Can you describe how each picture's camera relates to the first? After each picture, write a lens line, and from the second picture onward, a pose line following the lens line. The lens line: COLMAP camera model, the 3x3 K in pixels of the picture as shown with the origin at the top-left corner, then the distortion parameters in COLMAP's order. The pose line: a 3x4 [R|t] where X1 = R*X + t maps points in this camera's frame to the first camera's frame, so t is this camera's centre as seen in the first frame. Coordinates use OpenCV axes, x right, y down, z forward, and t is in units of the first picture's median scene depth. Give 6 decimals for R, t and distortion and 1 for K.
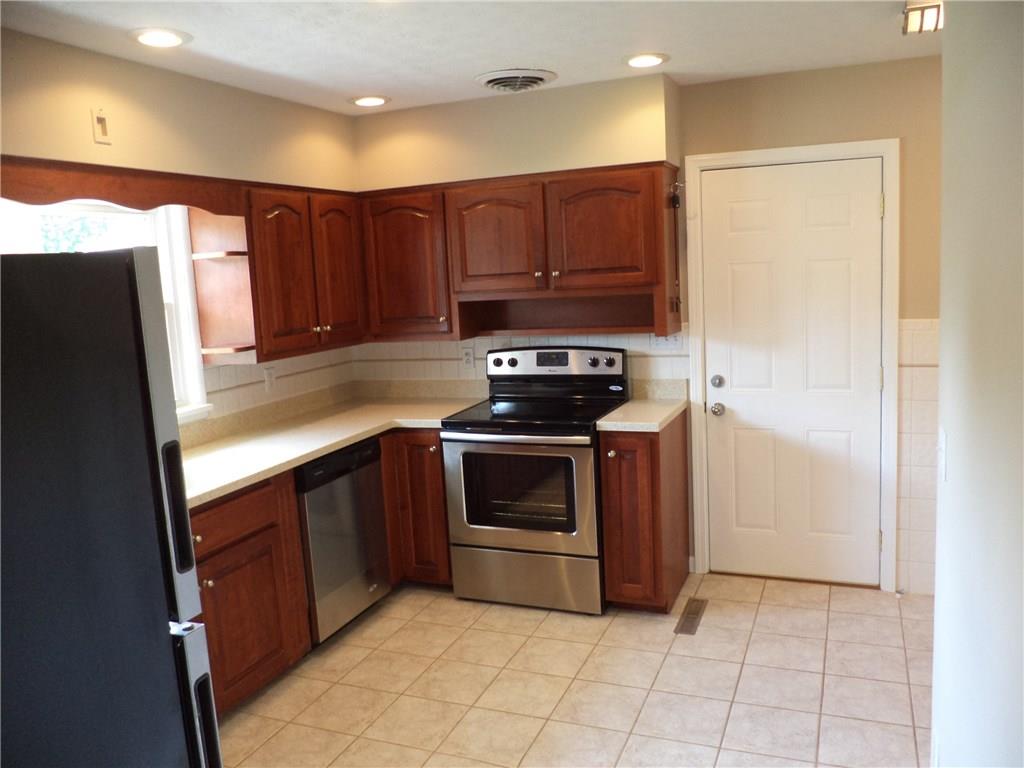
lens RADIAL K [[825.7, 0, 512.0], [0, 825.7, 384.0], [0, 0, 1]] dist [-0.014057, -0.002041]
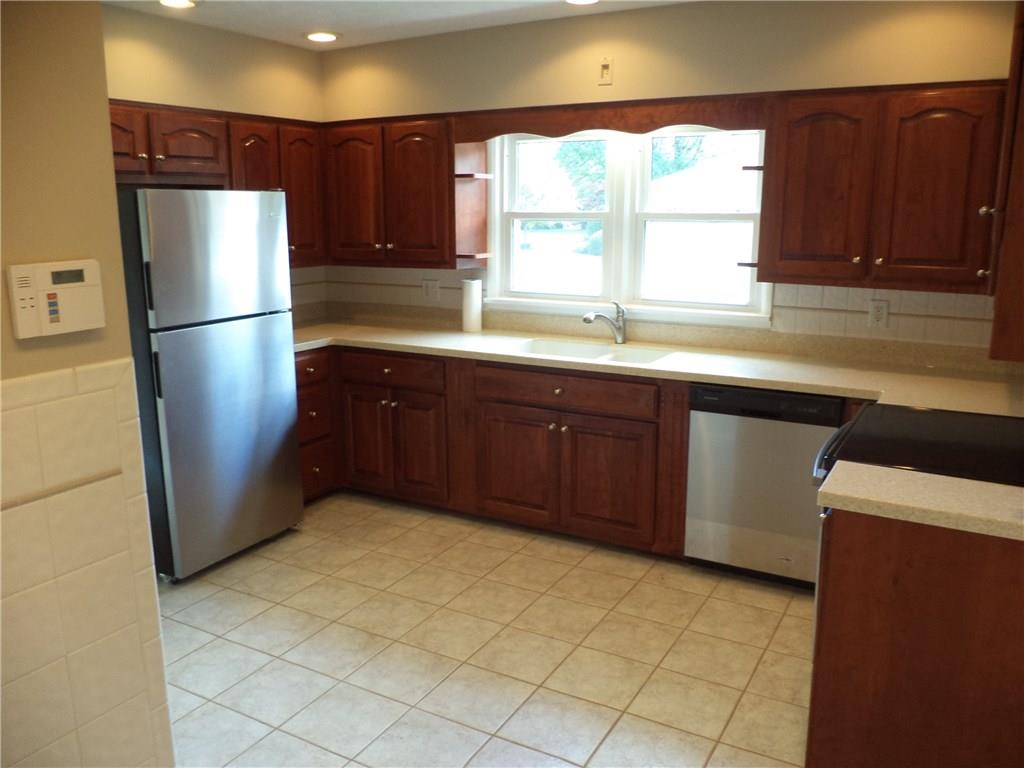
lens RADIAL K [[810.4, 0, 512.0], [0, 810.4, 384.0], [0, 0, 1]] dist [-0.063679, -0.001285]
pose [[-0.129507, 0.266891, -0.954985, 0.699608], [-0.131933, 0.949895, 0.283360, -0.146700], [0.982762, 0.162691, -0.087807, 0.839422]]
